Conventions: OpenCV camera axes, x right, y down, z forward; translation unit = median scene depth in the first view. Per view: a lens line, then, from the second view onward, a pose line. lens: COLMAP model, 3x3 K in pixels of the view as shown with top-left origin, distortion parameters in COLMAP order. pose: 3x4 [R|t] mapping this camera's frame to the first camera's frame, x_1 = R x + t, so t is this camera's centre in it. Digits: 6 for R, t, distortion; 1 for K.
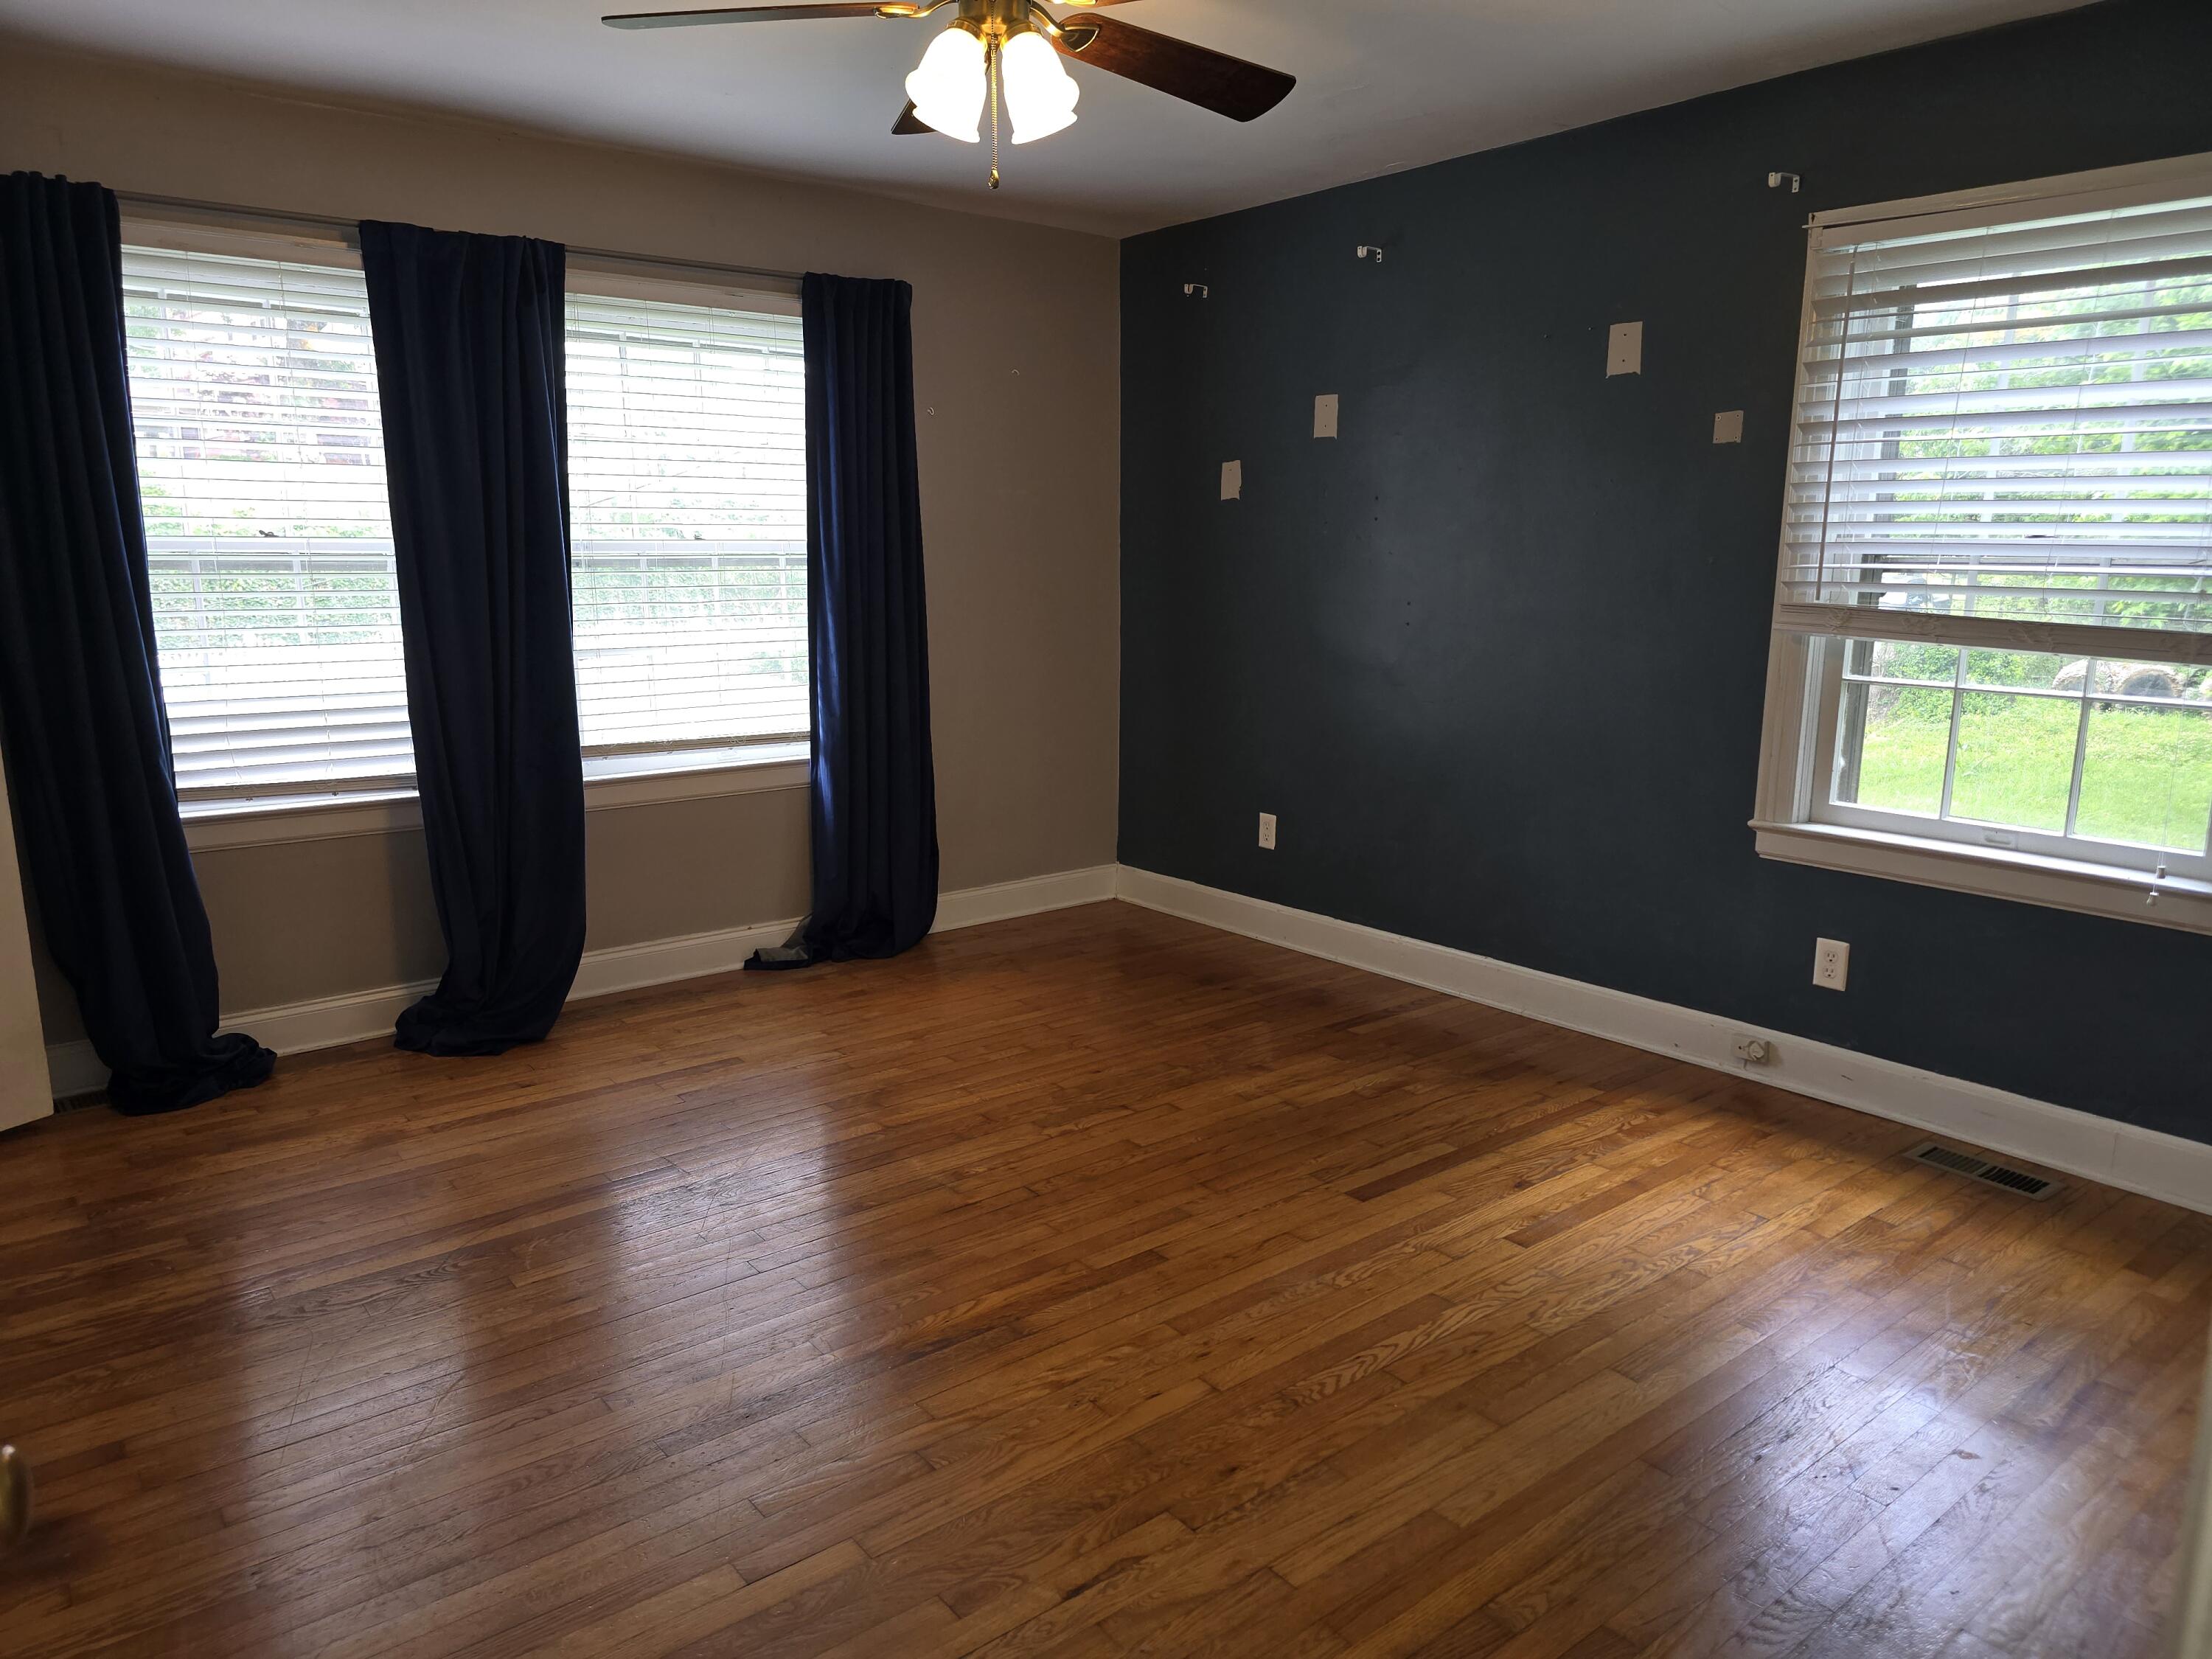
lens RADIAL K [[1491.2, 0, 1117.1], [0, 1491.2, 839.8], [0, 0, 1]] dist [0.051704, -0.047622]
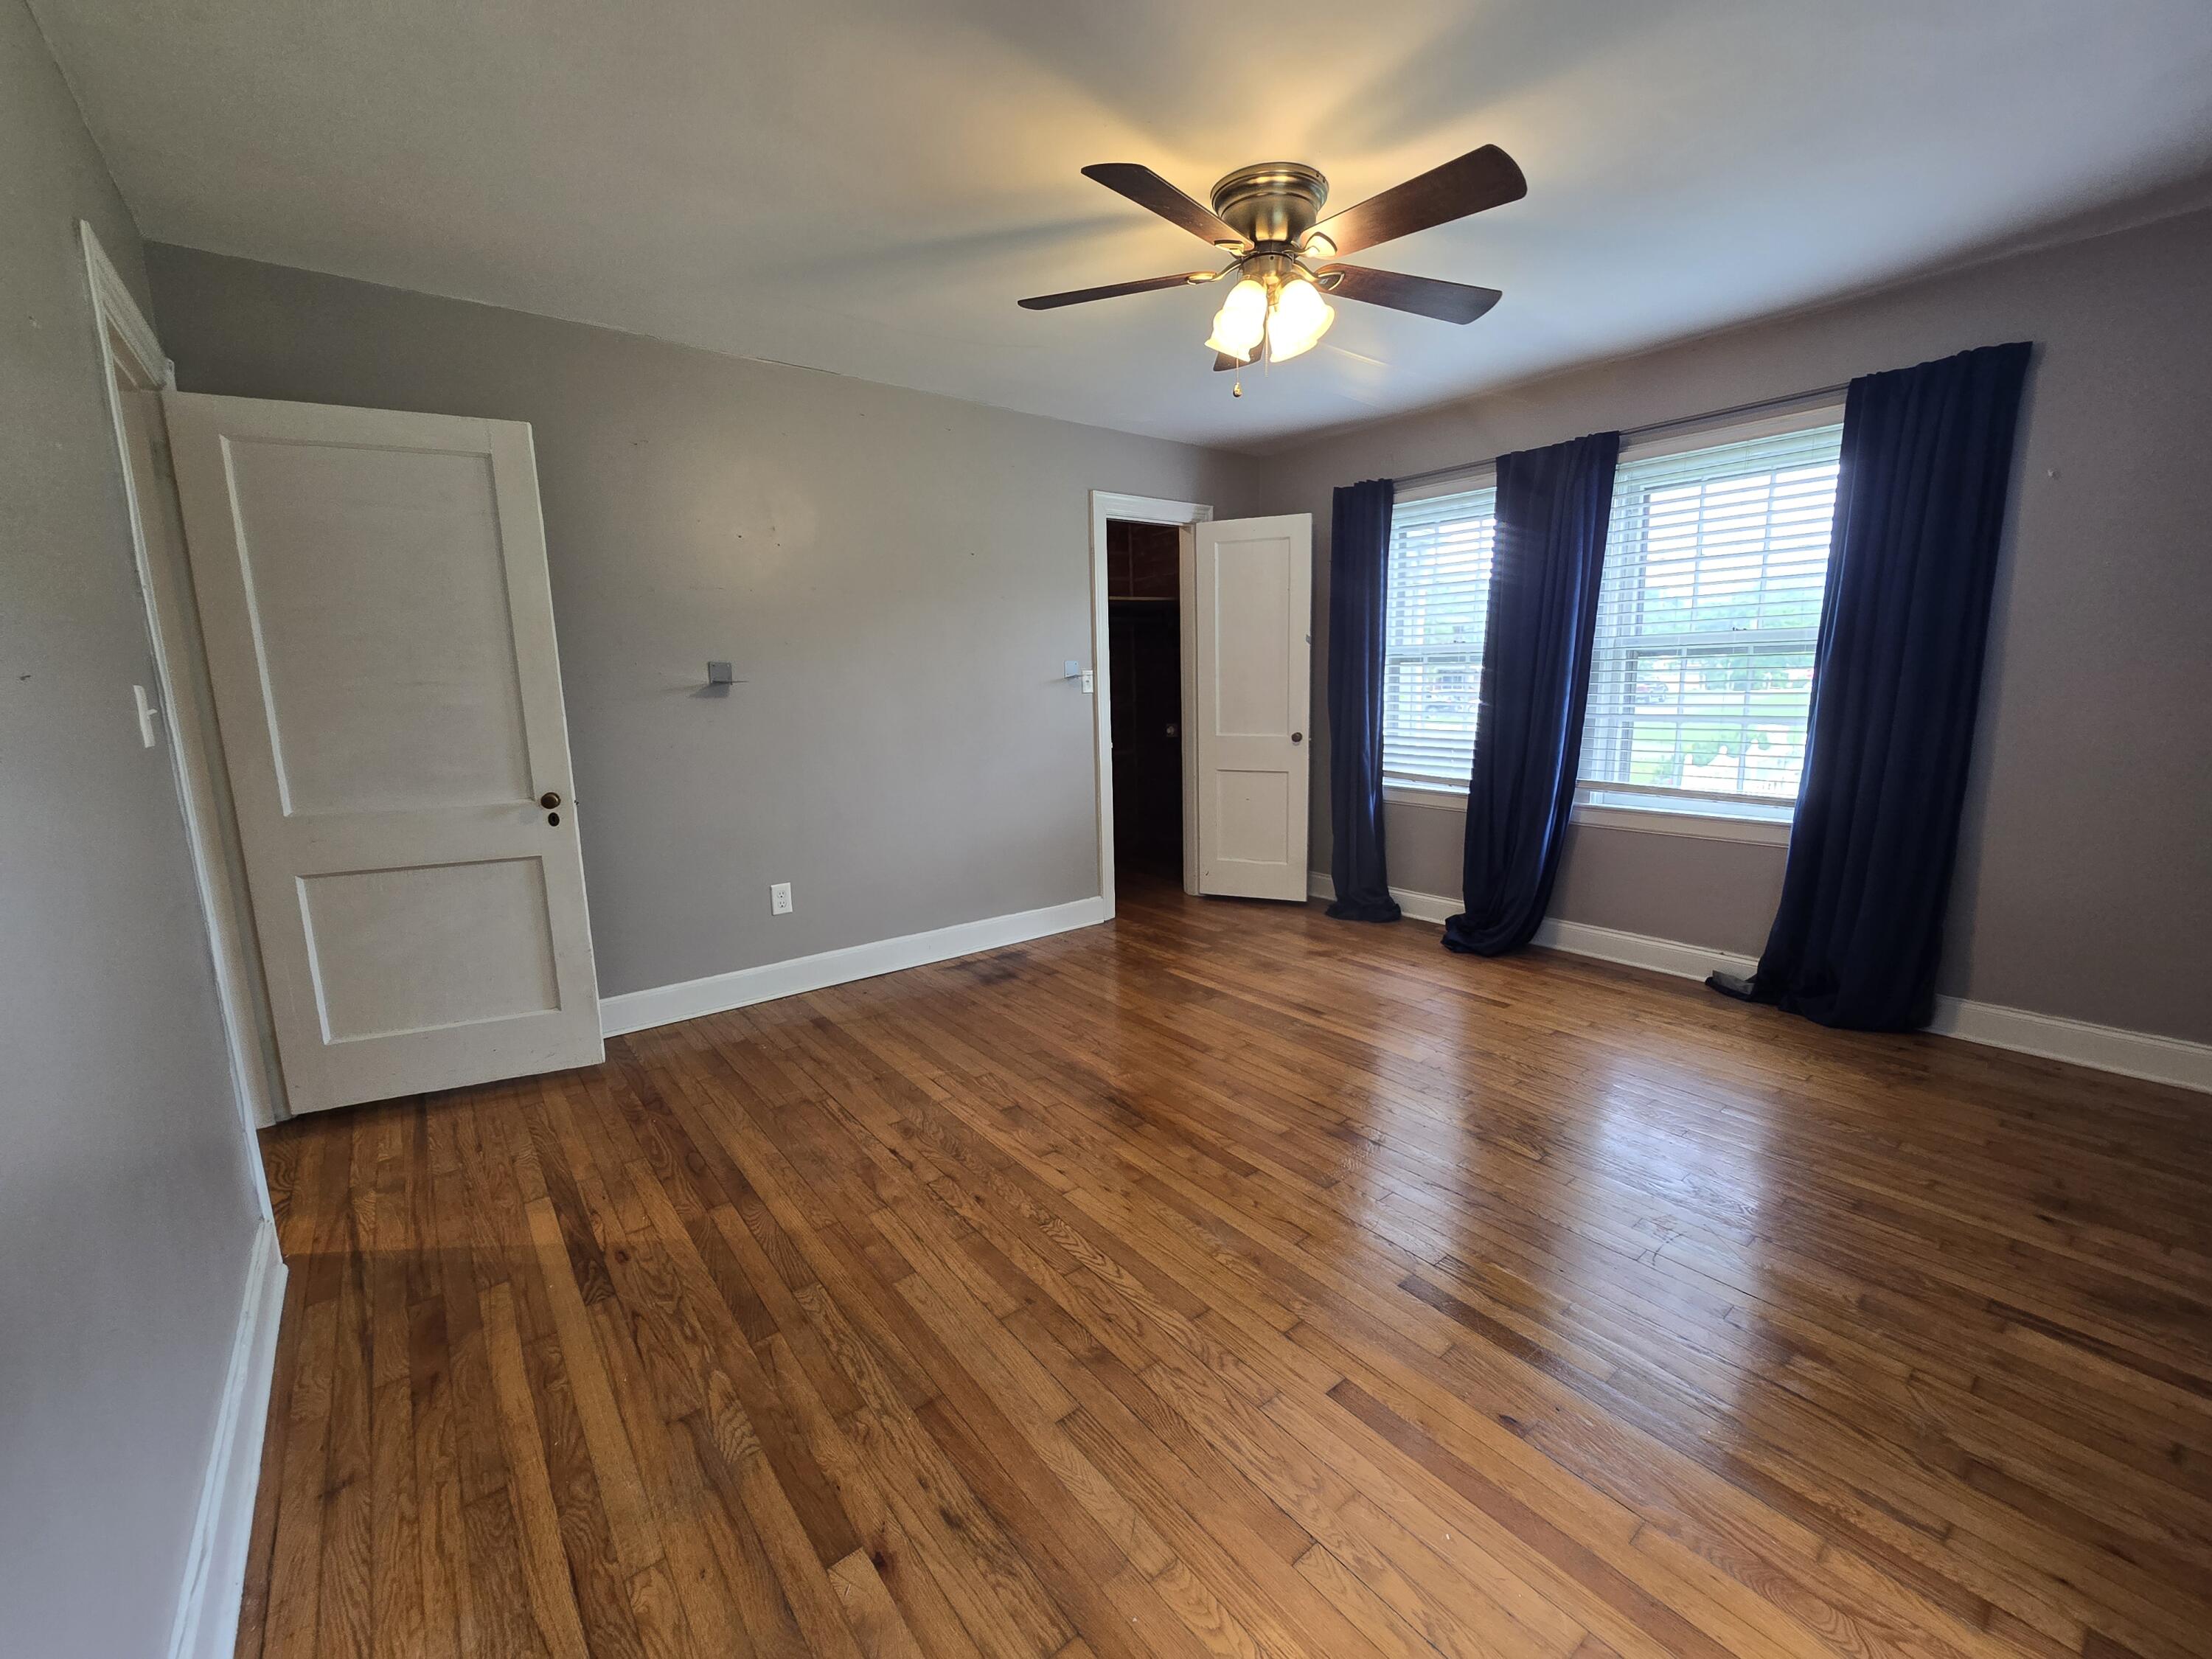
lens RADIAL K [[909.7, 0, 1124.6], [0, 909.7, 818.9], [0, 0, 1]] dist [-0.004614, 0.001556]
pose [[0.000983, 0.159772, -0.987153, 0.557721], [-0.171938, 0.972480, 0.157226, -0.095866], [0.985107, 0.169575, 0.028427, 0.593027]]
